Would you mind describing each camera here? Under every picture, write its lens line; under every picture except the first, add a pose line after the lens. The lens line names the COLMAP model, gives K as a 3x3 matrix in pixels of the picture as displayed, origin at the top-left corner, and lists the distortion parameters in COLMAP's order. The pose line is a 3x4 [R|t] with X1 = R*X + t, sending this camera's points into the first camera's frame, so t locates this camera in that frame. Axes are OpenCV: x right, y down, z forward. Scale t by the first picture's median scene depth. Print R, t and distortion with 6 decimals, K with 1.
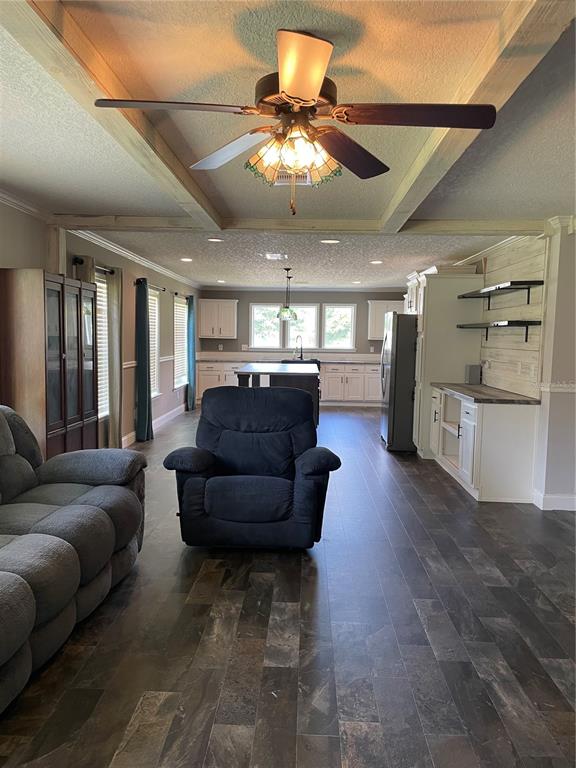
lens RADIAL K [[576.1, 0, 287.0], [0, 576.1, 383.0], [0, 0, 1]] dist [0.083912, -0.127032]
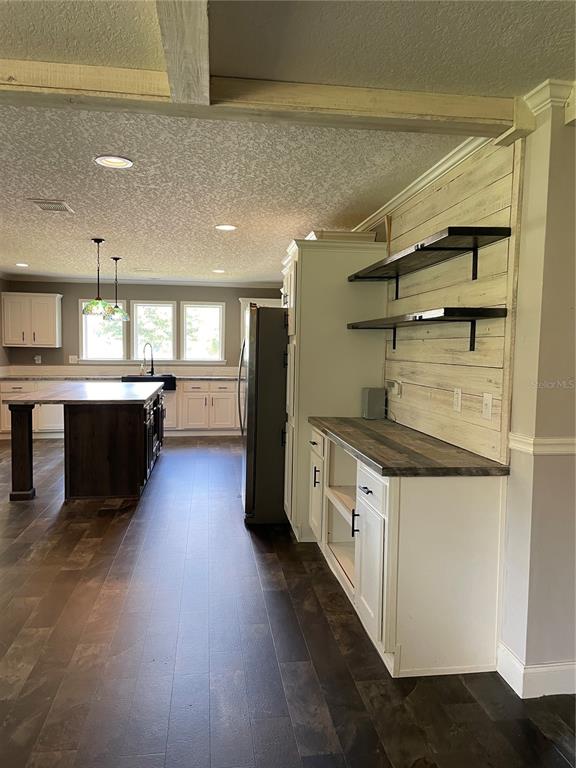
lens RADIAL K [[576.1, 0, 287.0], [0, 576.1, 383.0], [0, 0, 1]] dist [0.083912, -0.127032]
pose [[0.984985, -0.012658, 0.172173, 0.123329], [0.015625, 0.999752, -0.015892, -0.028414], [-0.171929, 0.018344, 0.984938, 0.409520]]
